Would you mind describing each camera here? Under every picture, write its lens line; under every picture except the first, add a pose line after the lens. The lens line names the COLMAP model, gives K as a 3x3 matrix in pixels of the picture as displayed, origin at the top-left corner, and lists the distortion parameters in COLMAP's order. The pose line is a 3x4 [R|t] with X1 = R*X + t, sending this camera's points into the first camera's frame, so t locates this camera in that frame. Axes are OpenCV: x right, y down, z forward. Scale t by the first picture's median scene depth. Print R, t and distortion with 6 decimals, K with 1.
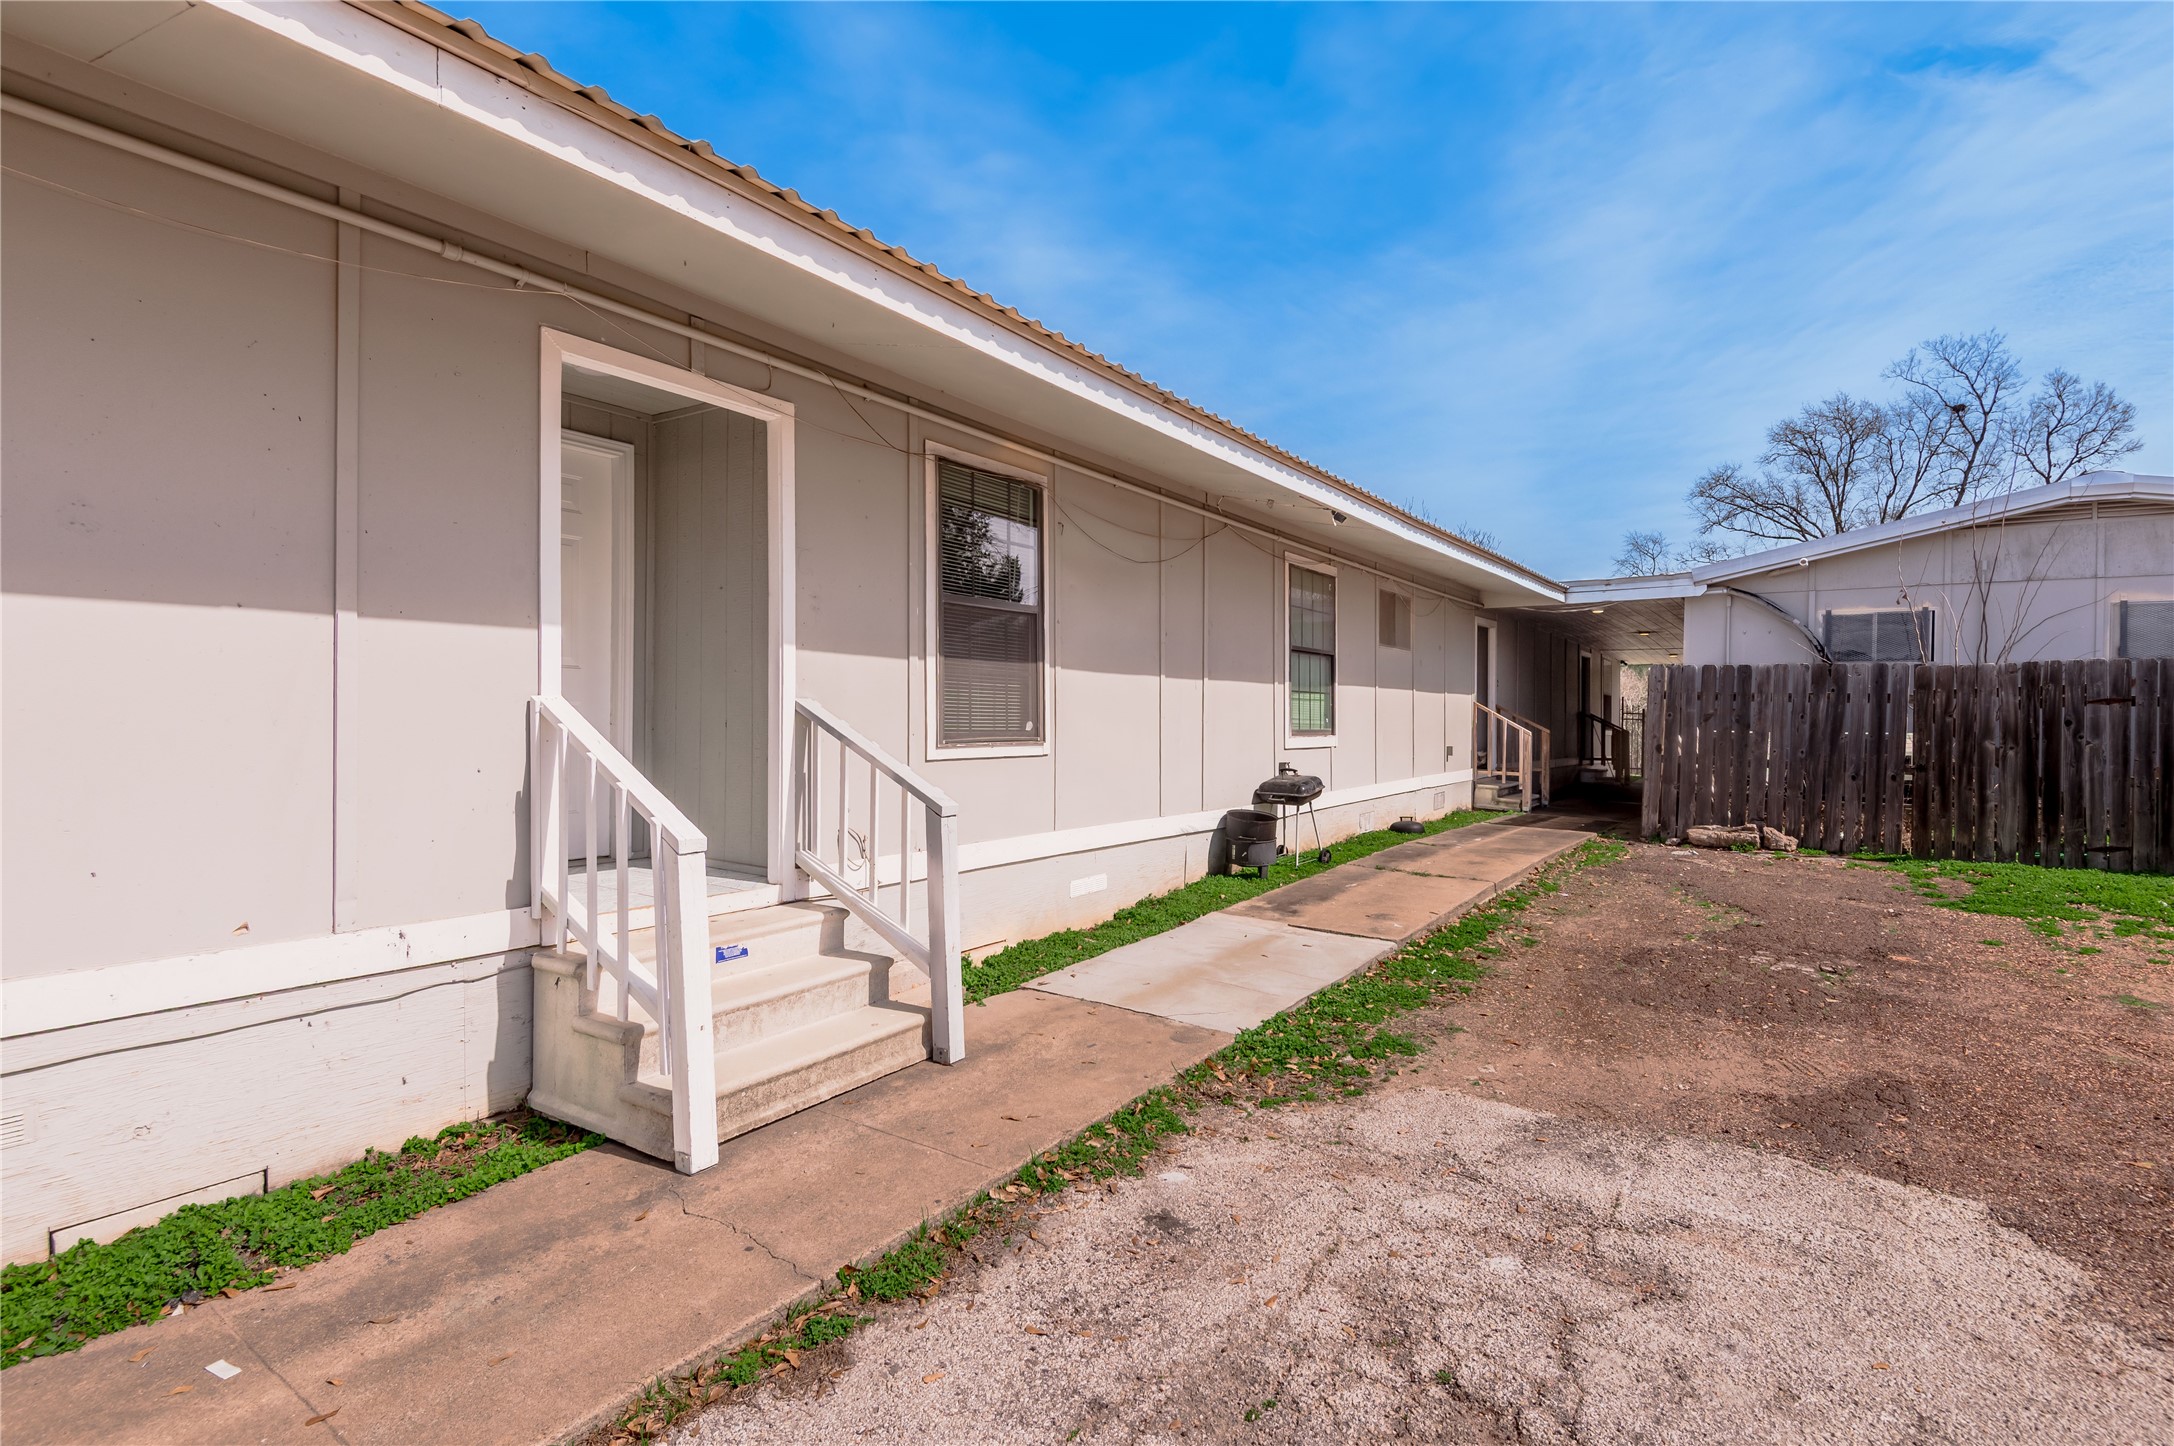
lens RADIAL K [[977.6, 0, 1137.0], [0, 977.6, 722.9], [0, 0, 1]] dist [0.030908, -0.012771]
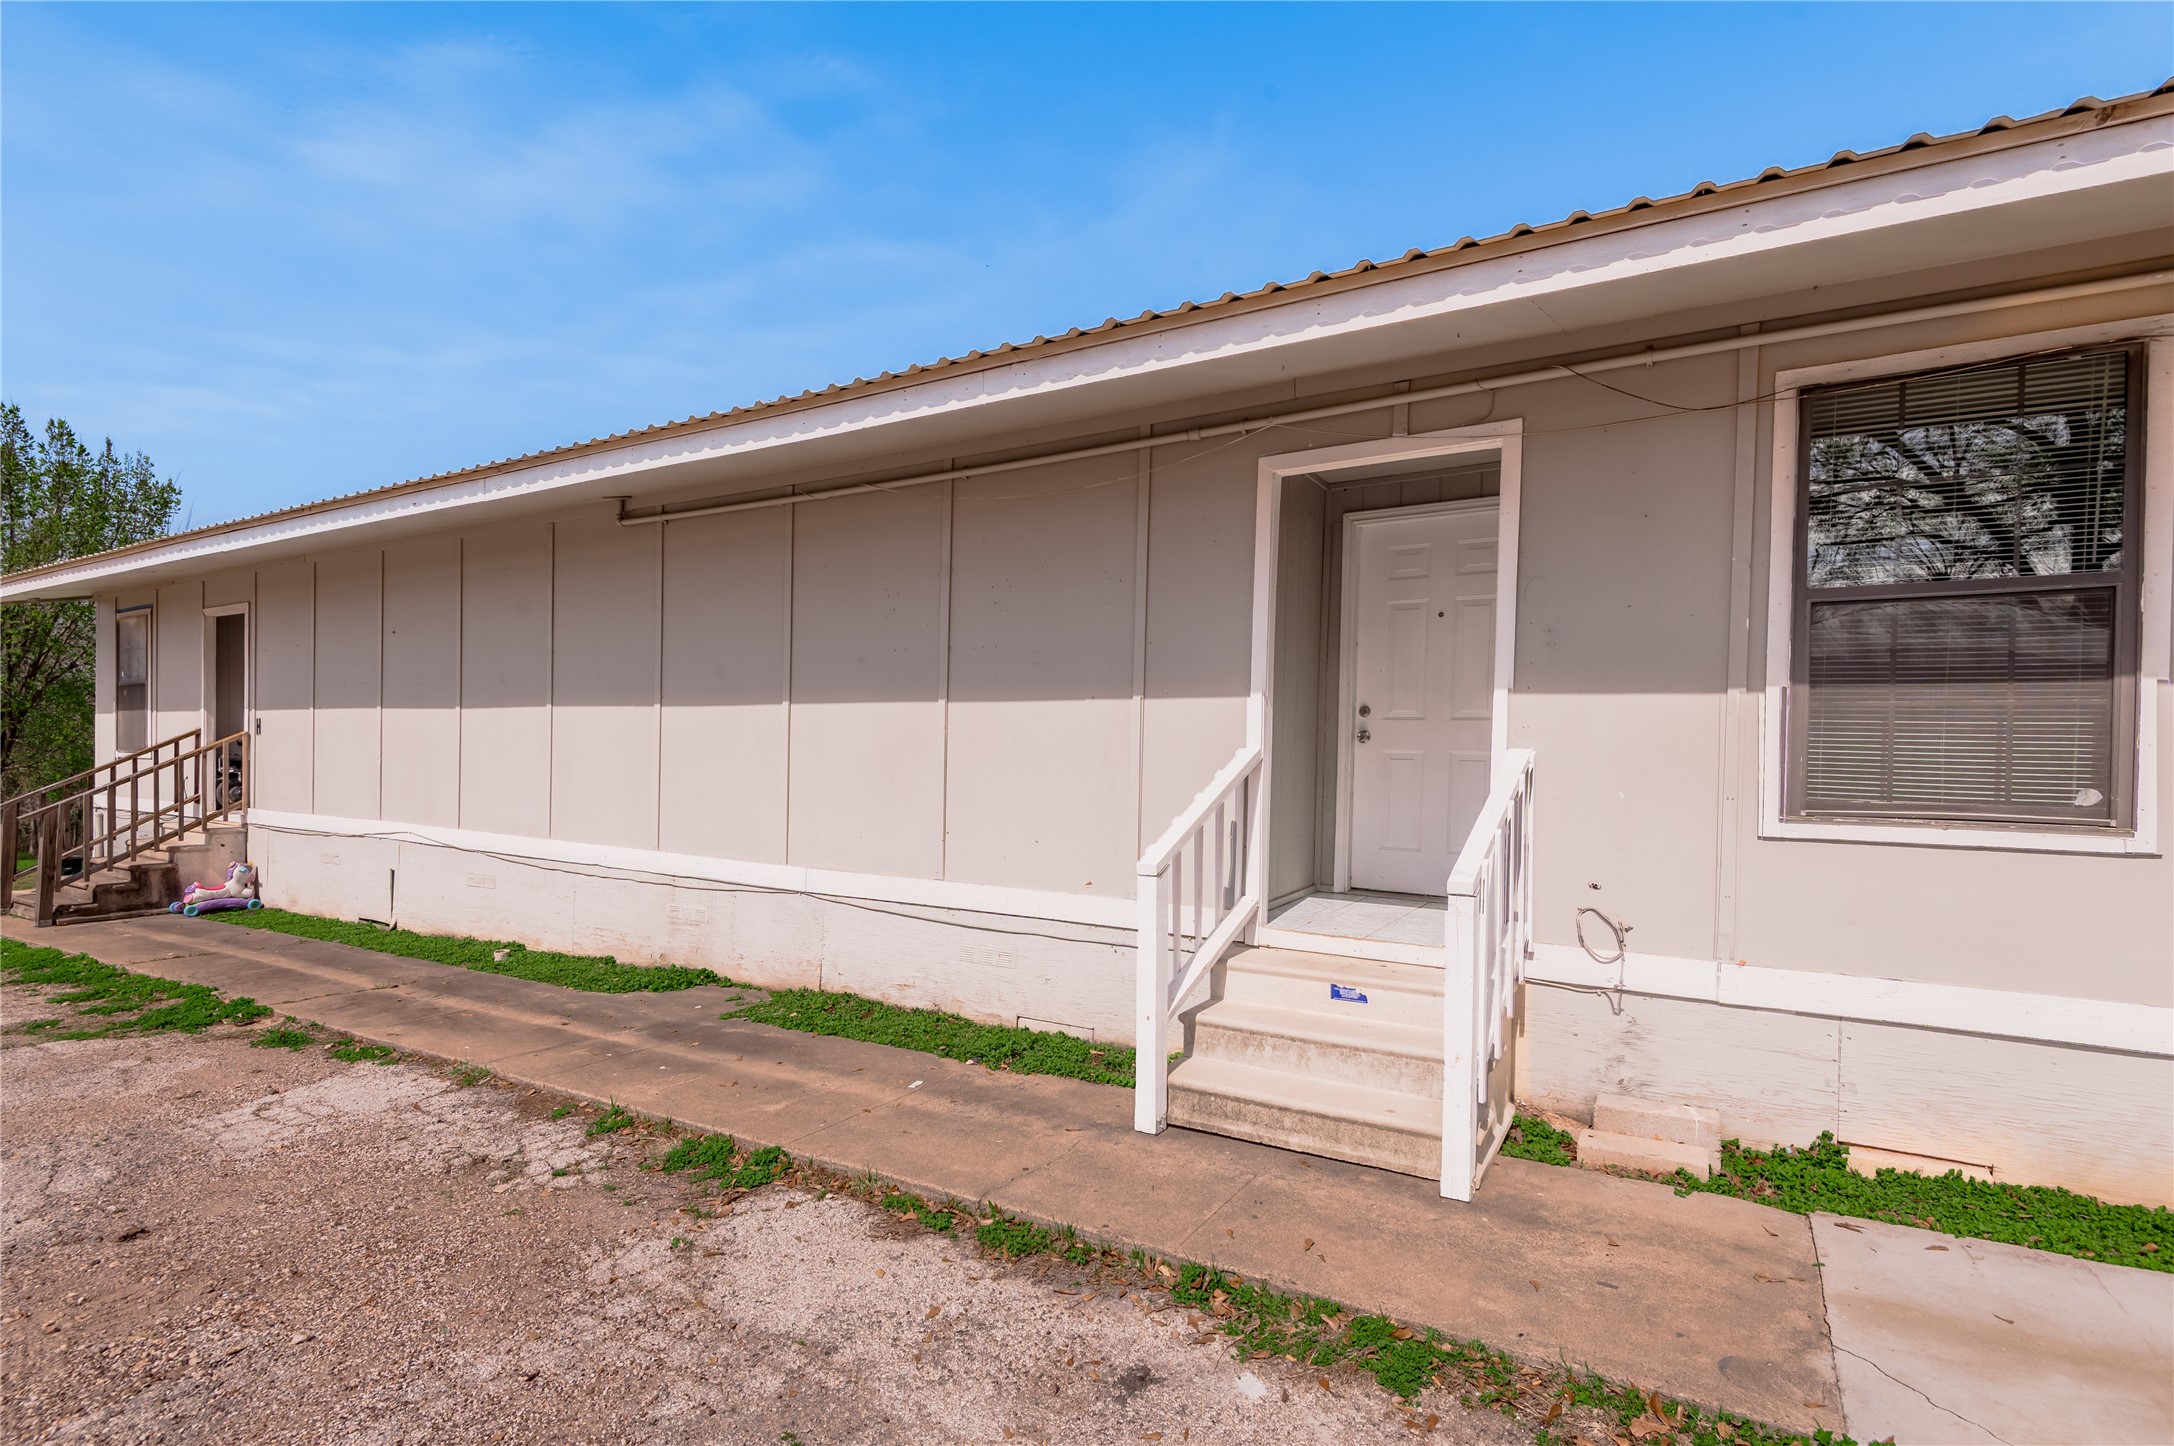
lens RADIAL K [[1013.7, 0, 1086.1], [0, 1013.7, 756.3], [0, 0, 1]] dist [0.036351, -0.020135]
pose [[0.084833, 0.008183, -0.996362, 0.700378], [-0.018501, 0.999807, 0.006636, -0.022671], [0.996223, 0.017870, 0.084968, 0.689785]]
